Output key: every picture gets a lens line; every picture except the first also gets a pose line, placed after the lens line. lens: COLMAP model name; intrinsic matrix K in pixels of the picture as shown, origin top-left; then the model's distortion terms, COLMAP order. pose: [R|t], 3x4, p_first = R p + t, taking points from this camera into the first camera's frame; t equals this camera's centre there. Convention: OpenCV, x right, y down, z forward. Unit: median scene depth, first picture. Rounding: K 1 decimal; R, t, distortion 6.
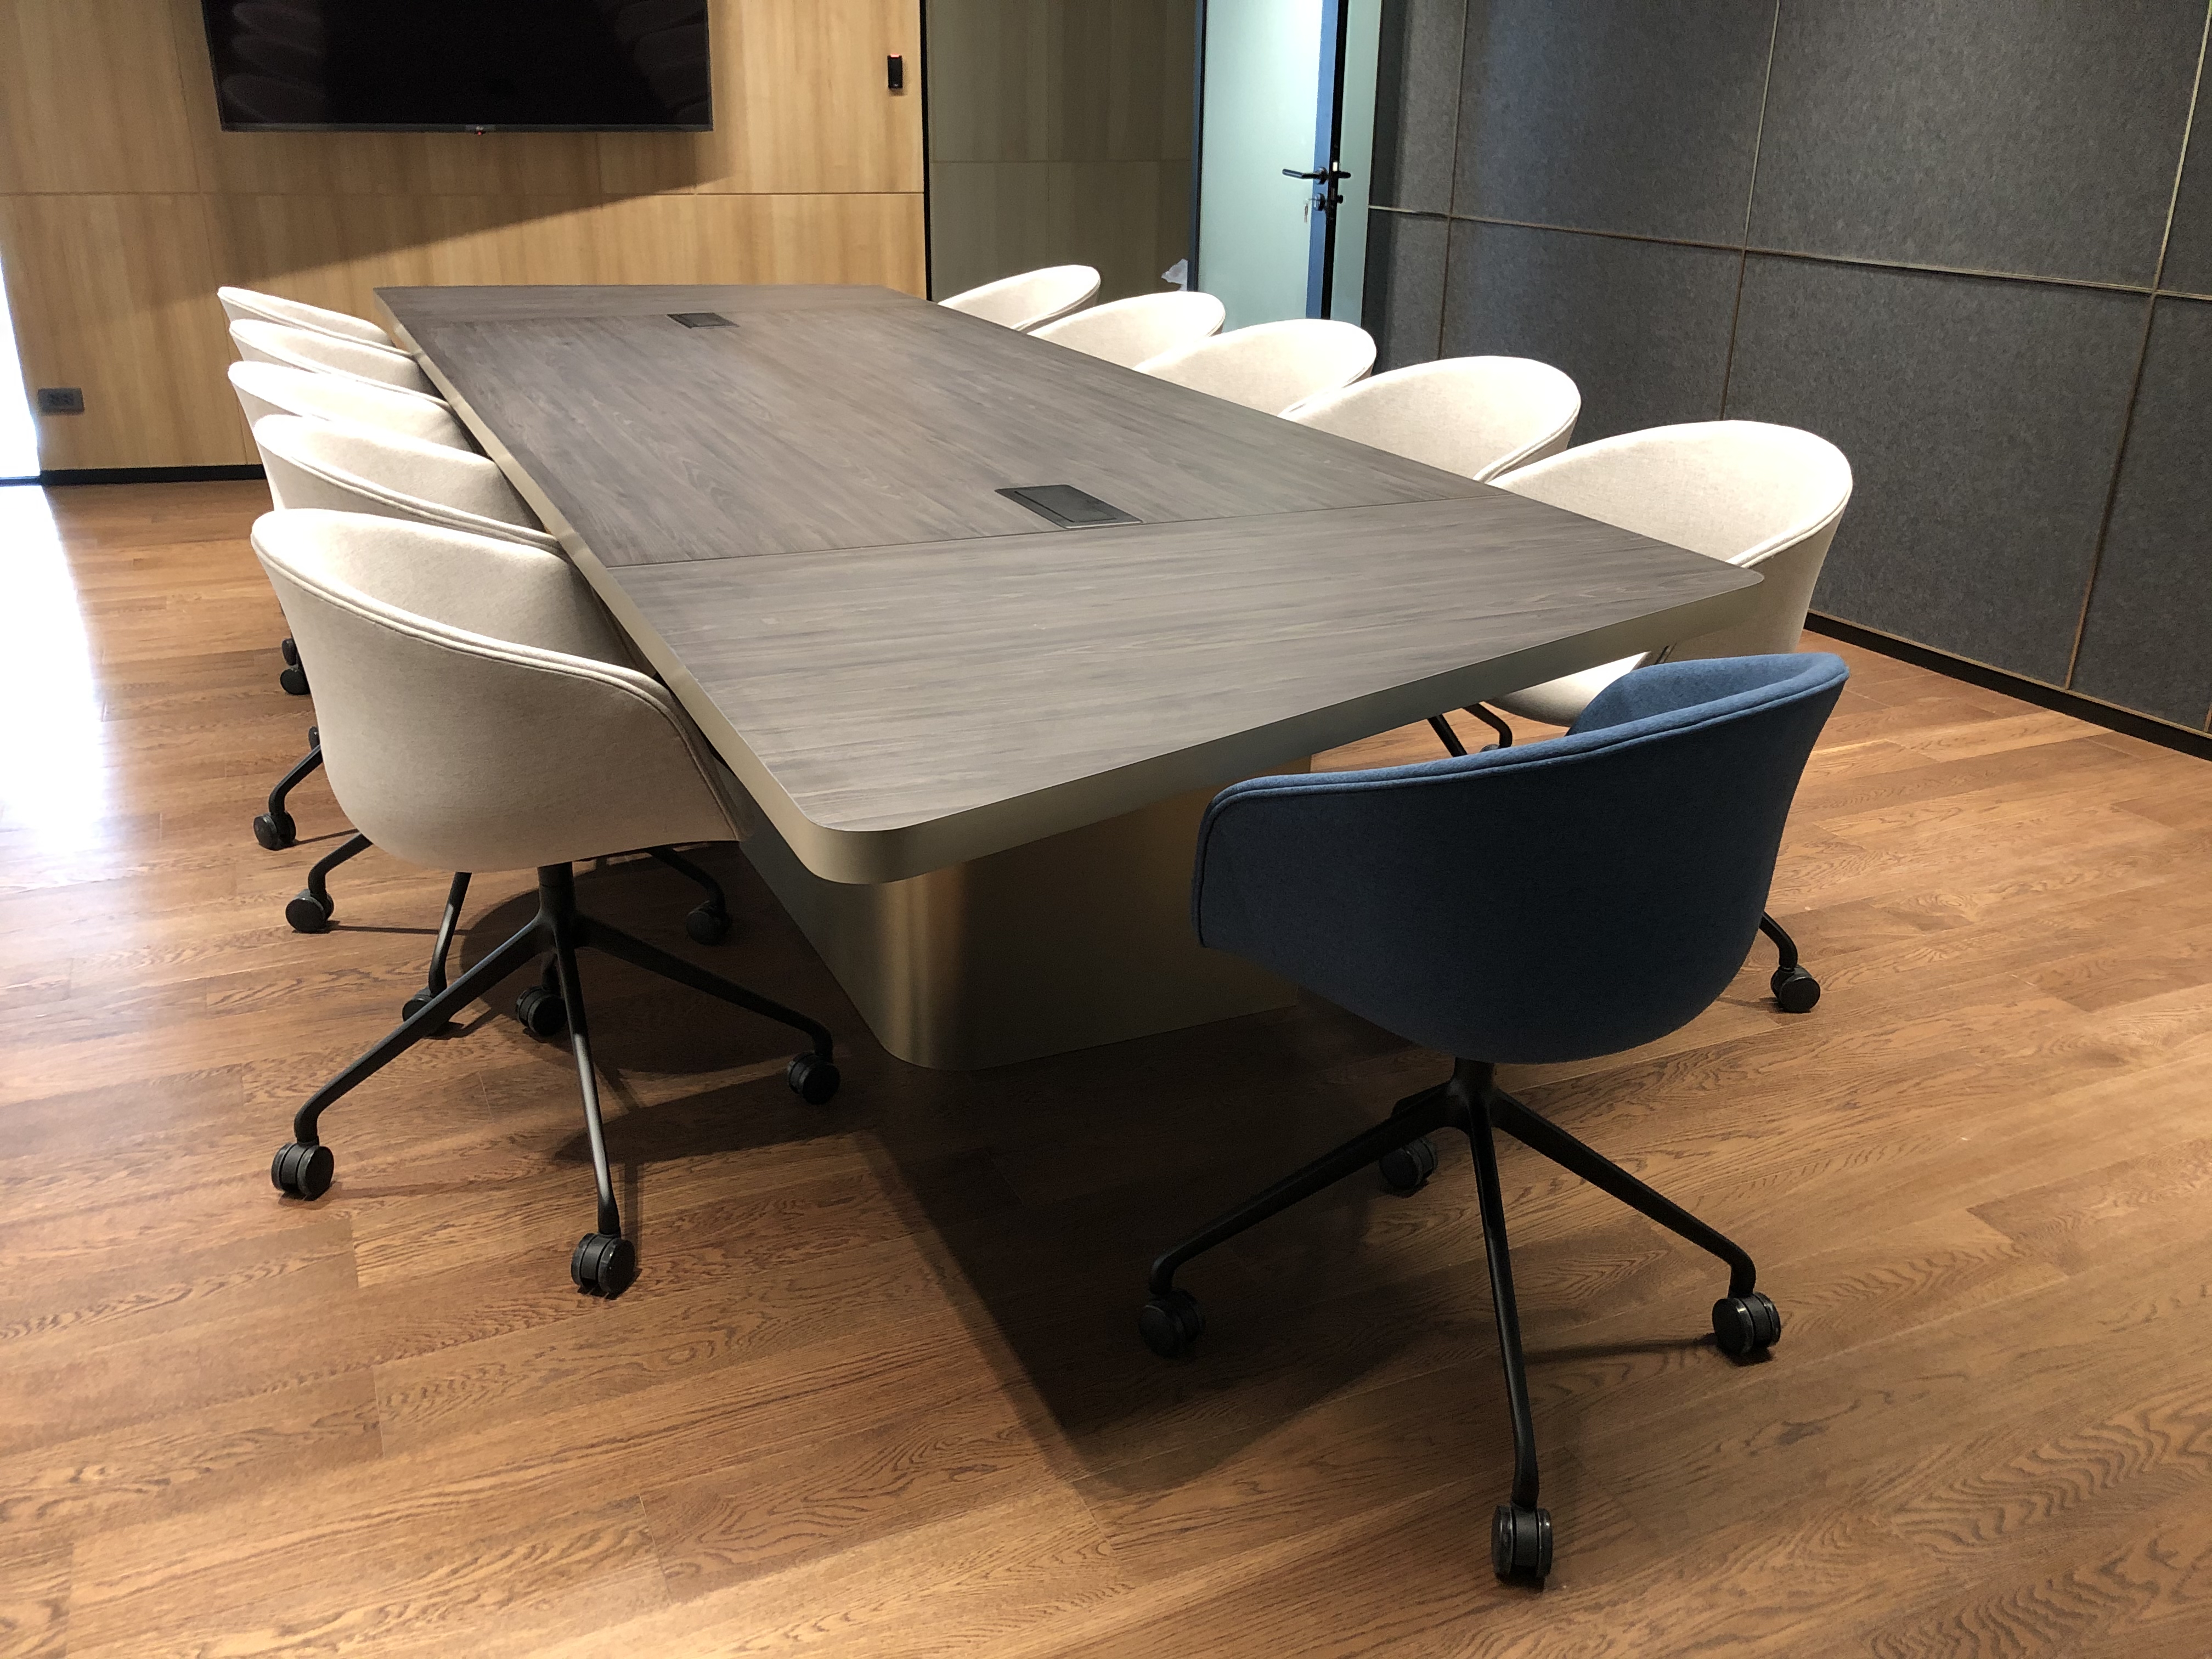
lens RADIAL K [[1831.4, 0, 1098.4], [0, 1831.4, 820.0], [0, 0, 1]] dist [-0.000205, 0.009762]
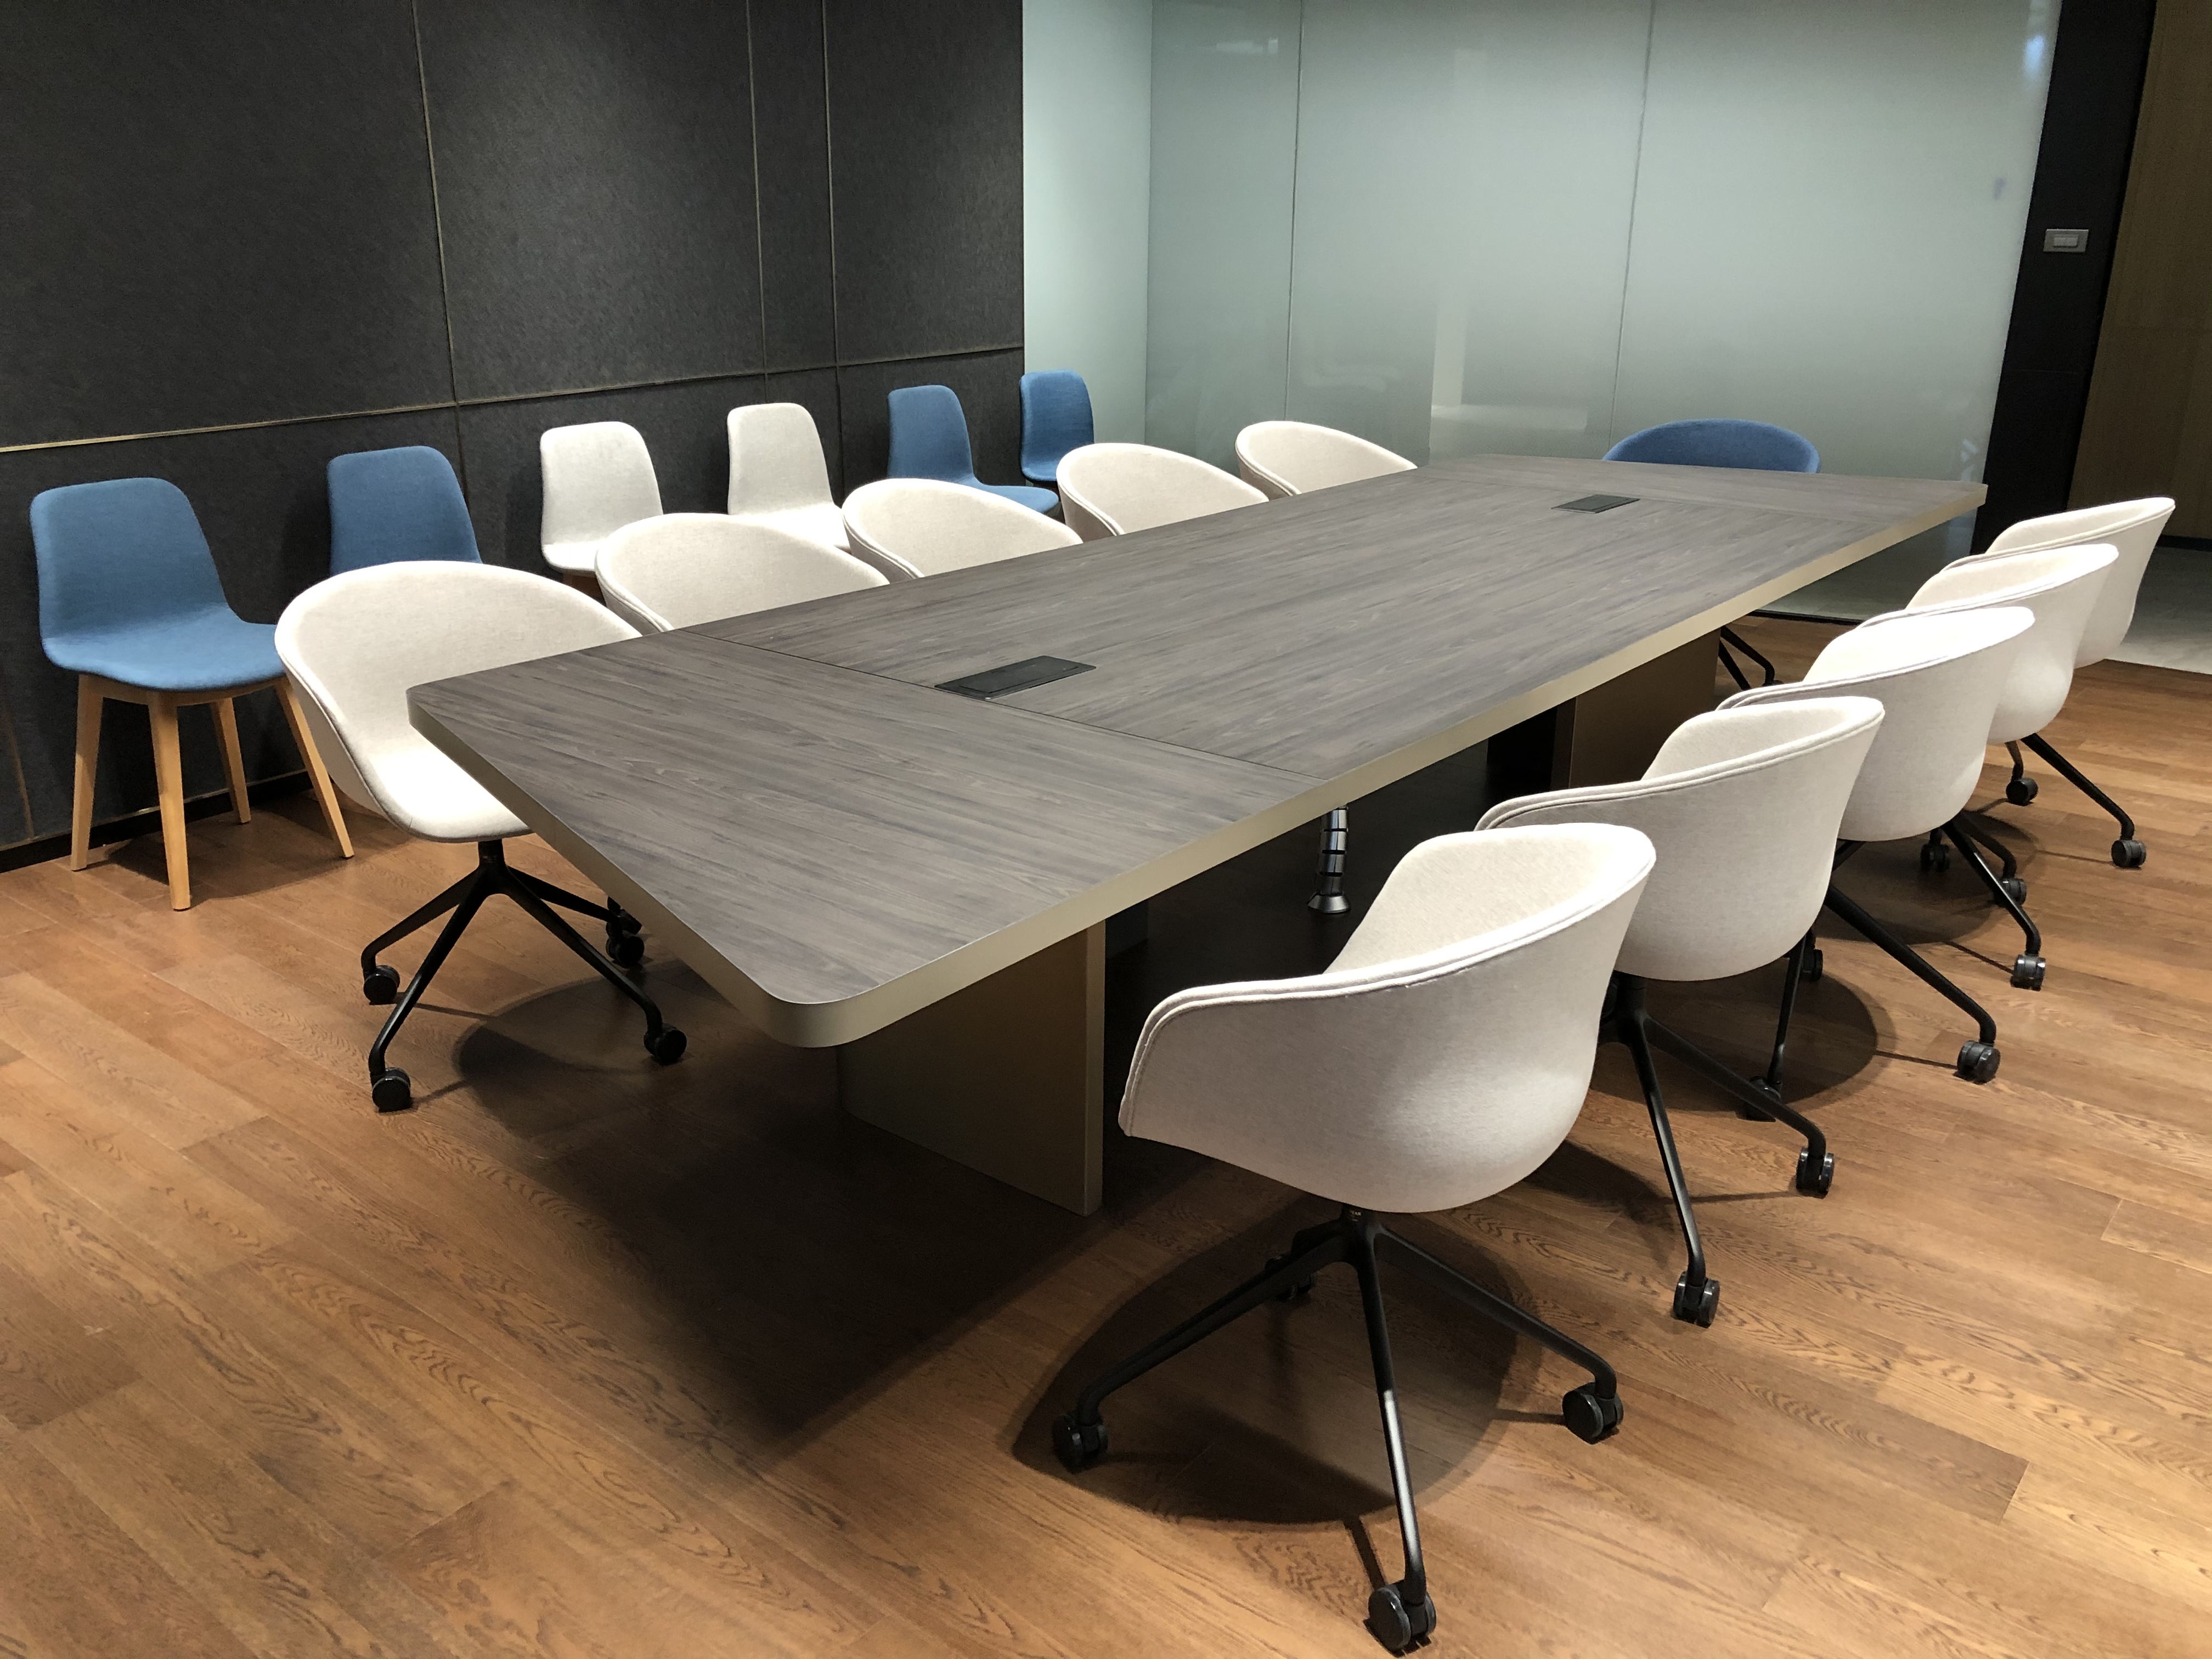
lens RADIAL K [[1831.4, 0, 1098.4], [0, 1831.4, 820.0], [0, 0, 1]] dist [-0.000205, 0.009762]
pose [[-0.452311, -0.309919, 0.836280, -1.689431], [0.319716, 0.819014, 0.476442, -1.129258], [-0.832584, 0.482872, -0.271363, 2.494815]]
